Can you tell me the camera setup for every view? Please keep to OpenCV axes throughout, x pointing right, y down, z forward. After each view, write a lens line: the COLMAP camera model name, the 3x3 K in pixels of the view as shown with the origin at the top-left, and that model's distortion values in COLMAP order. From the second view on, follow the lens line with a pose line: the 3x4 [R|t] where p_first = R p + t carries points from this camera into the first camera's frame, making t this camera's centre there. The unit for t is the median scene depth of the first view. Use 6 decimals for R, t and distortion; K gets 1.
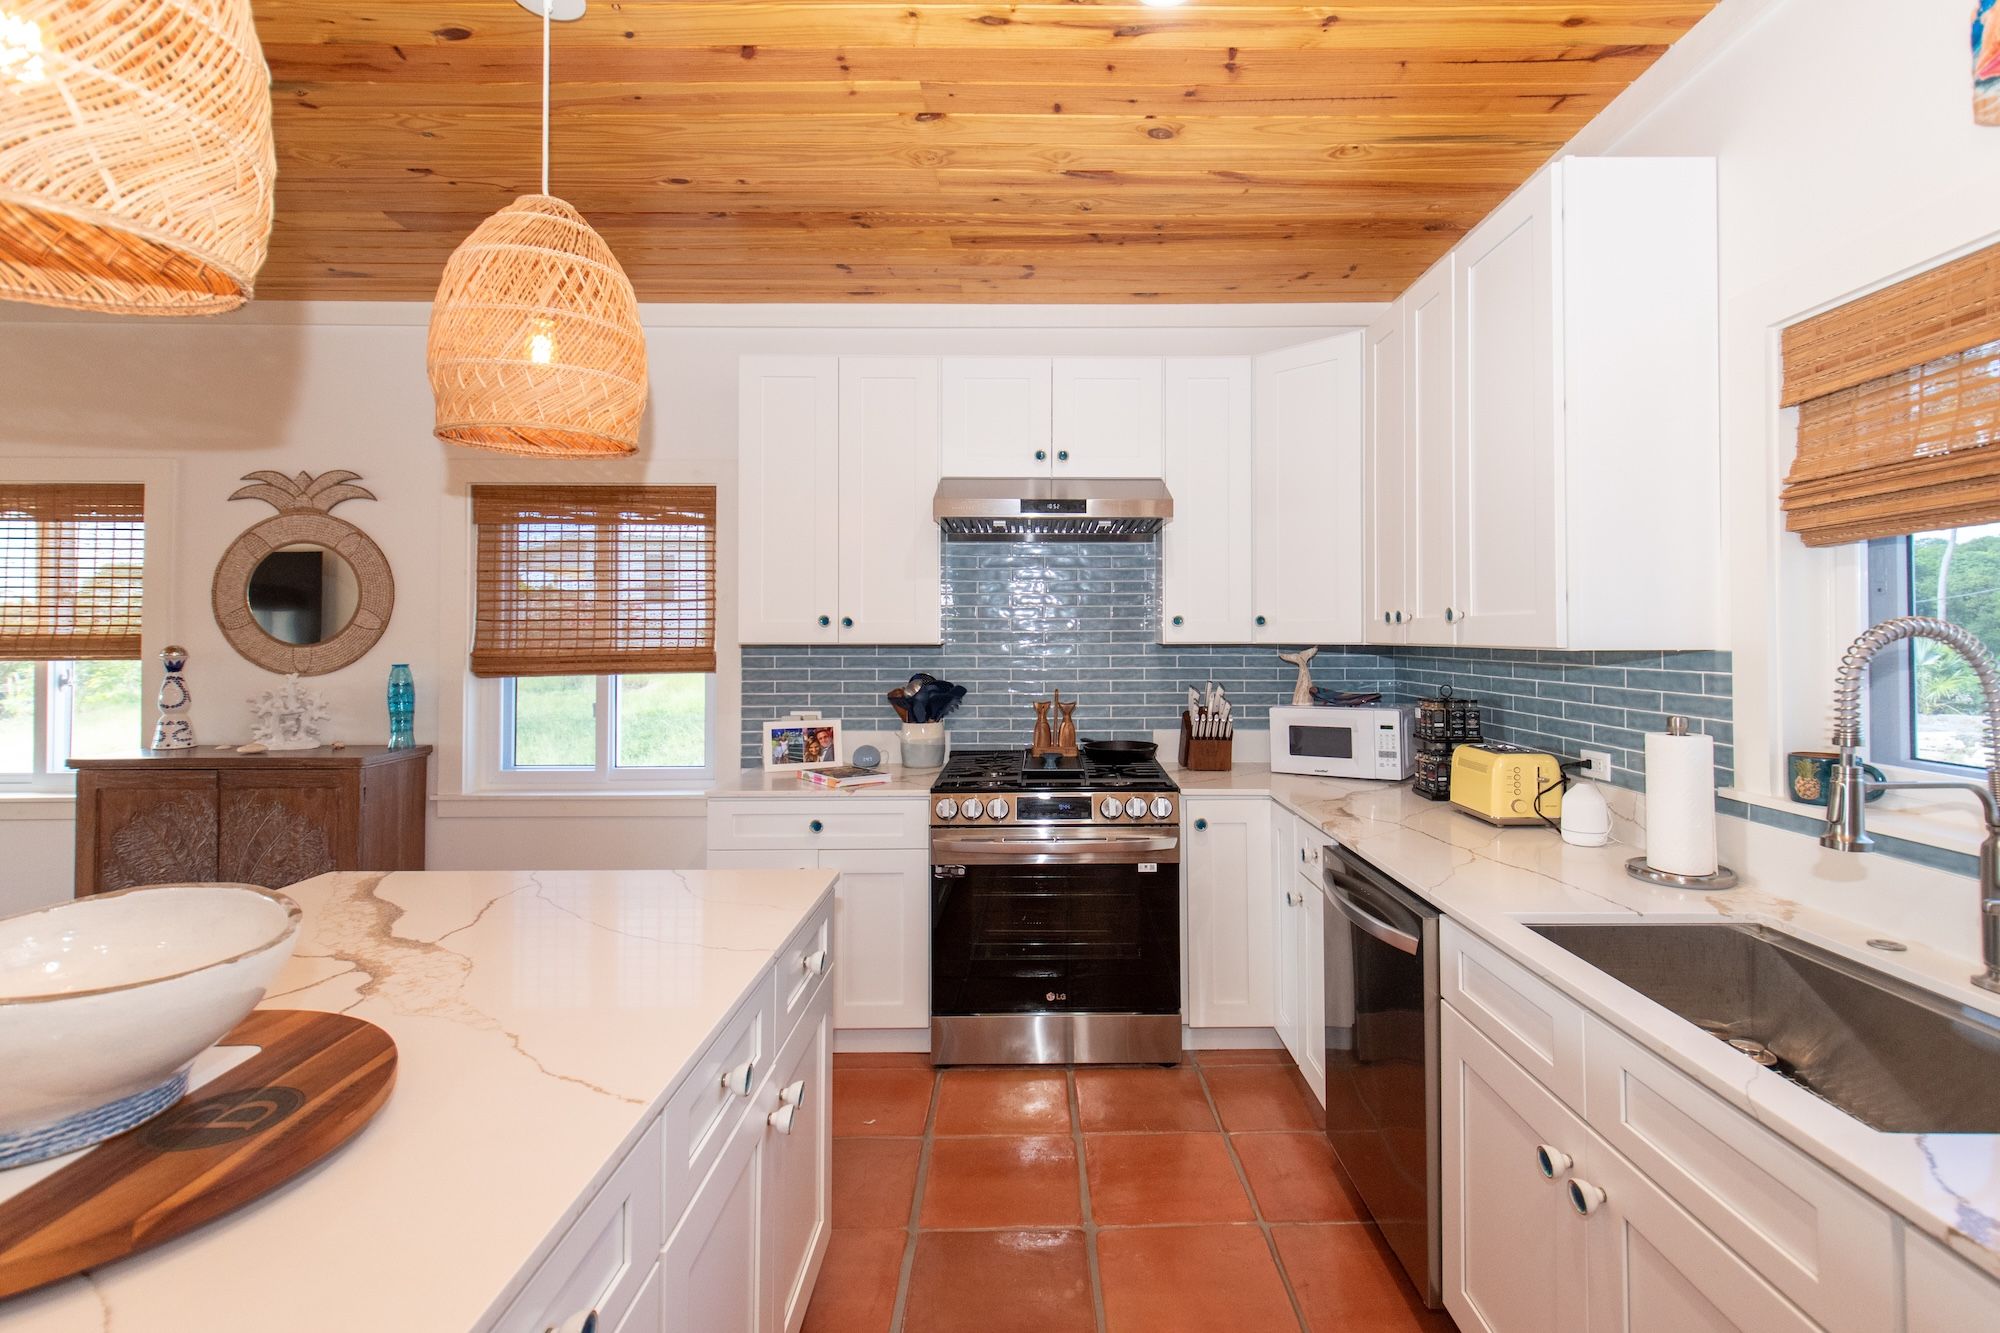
lens RADIAL K [[943.4, 0, 1160.5], [0, 943.4, 597.8], [0, 0, 1]] dist [-0.002144, 0.000050]
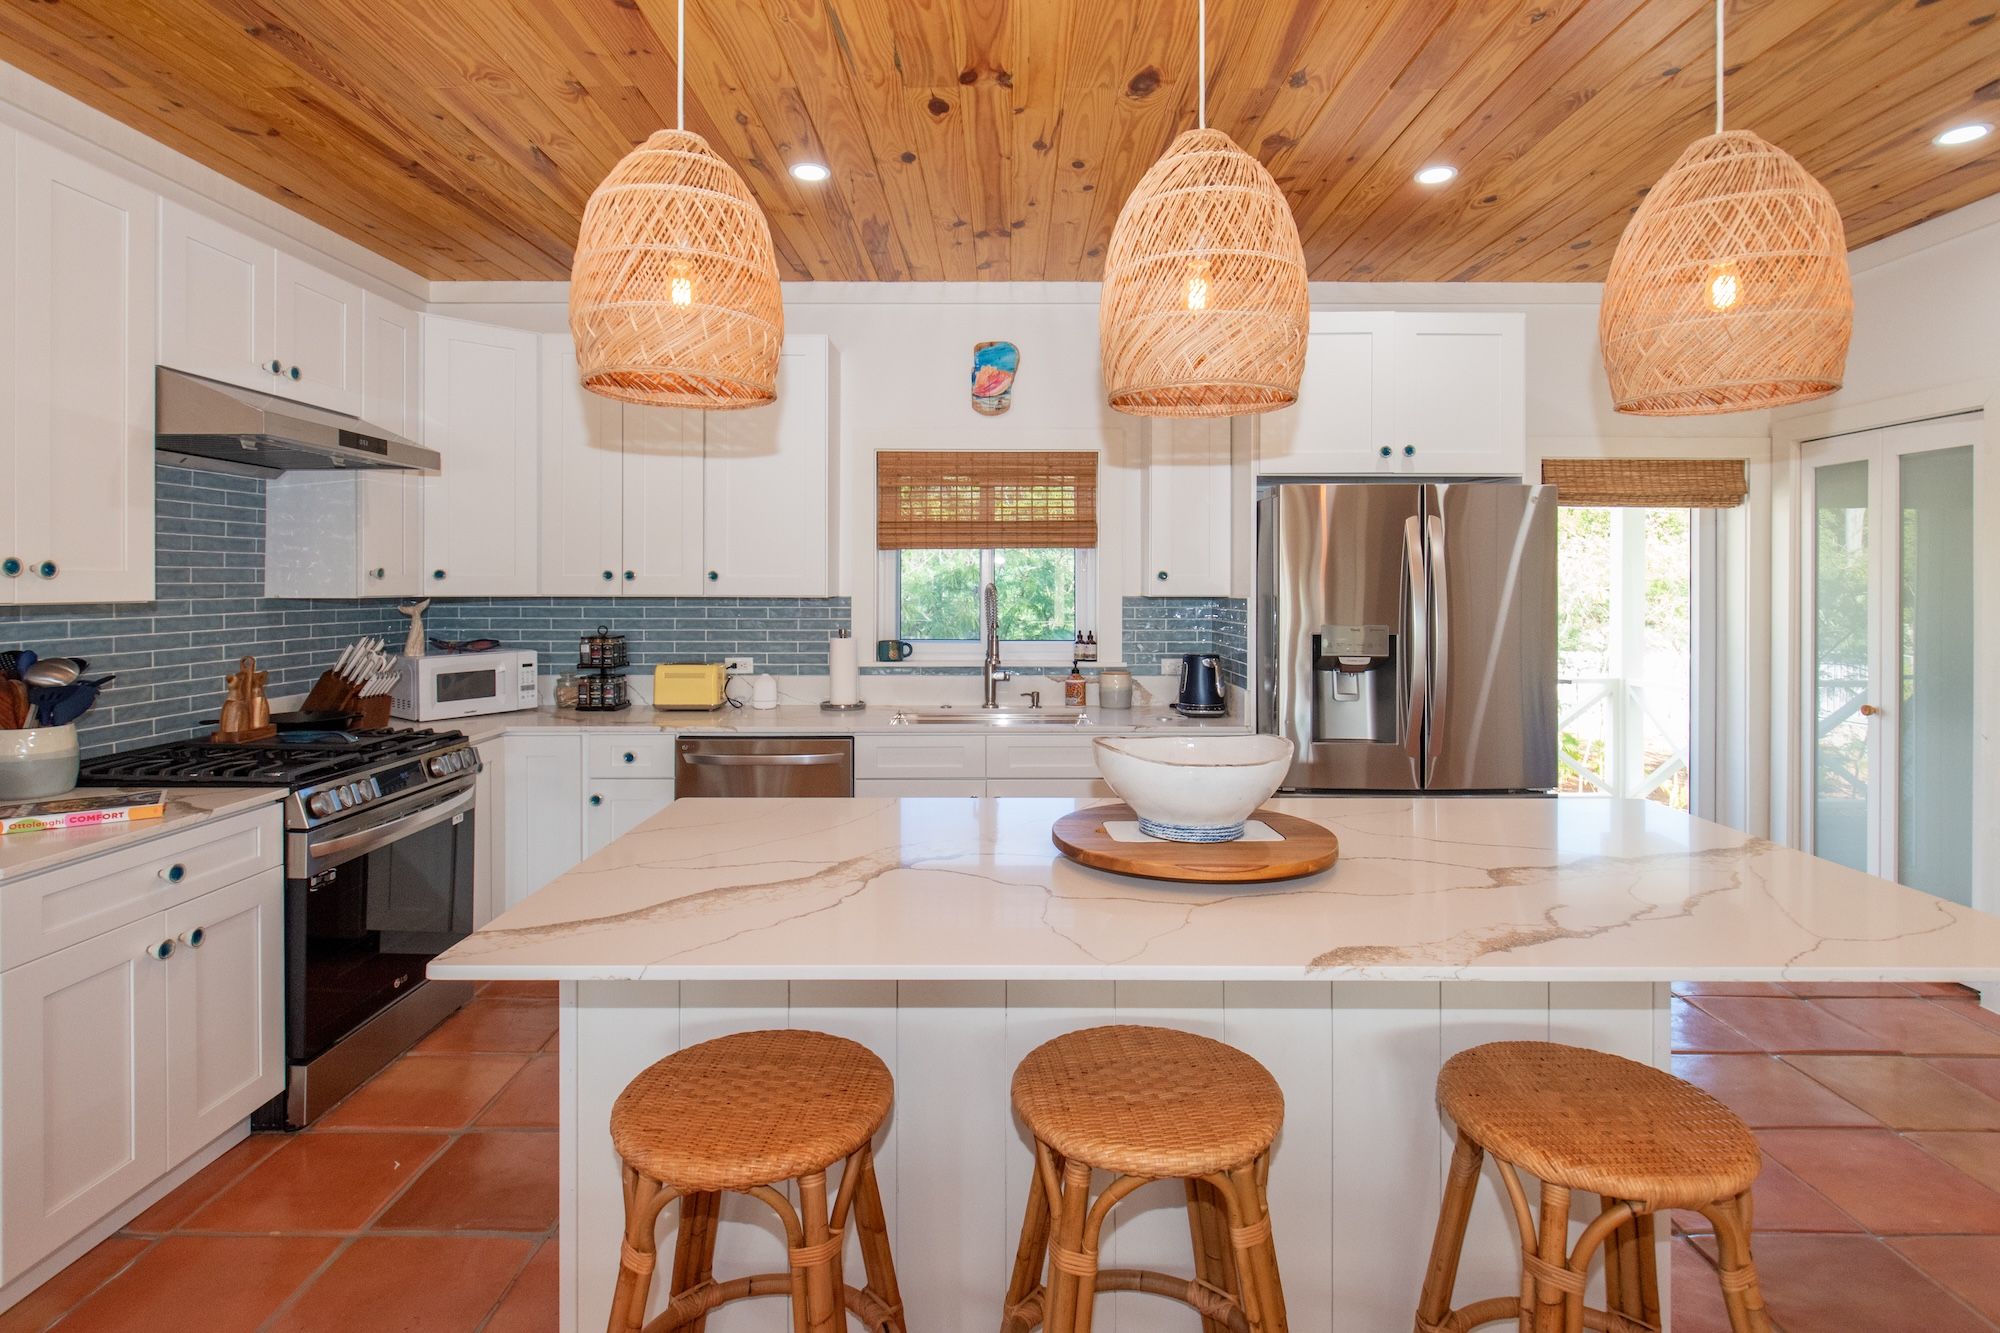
lens RADIAL K [[871.5, 0, 945.8], [0, 871.5, 572.4], [0, 0, 1]] dist [0.000855, 0.000237]
pose [[0.125307, 0.016377, 0.991983, -0.834021], [-0.041985, 0.999056, -0.011190, 0.009906], [-0.991229, -0.040246, 0.125877, 0.352249]]
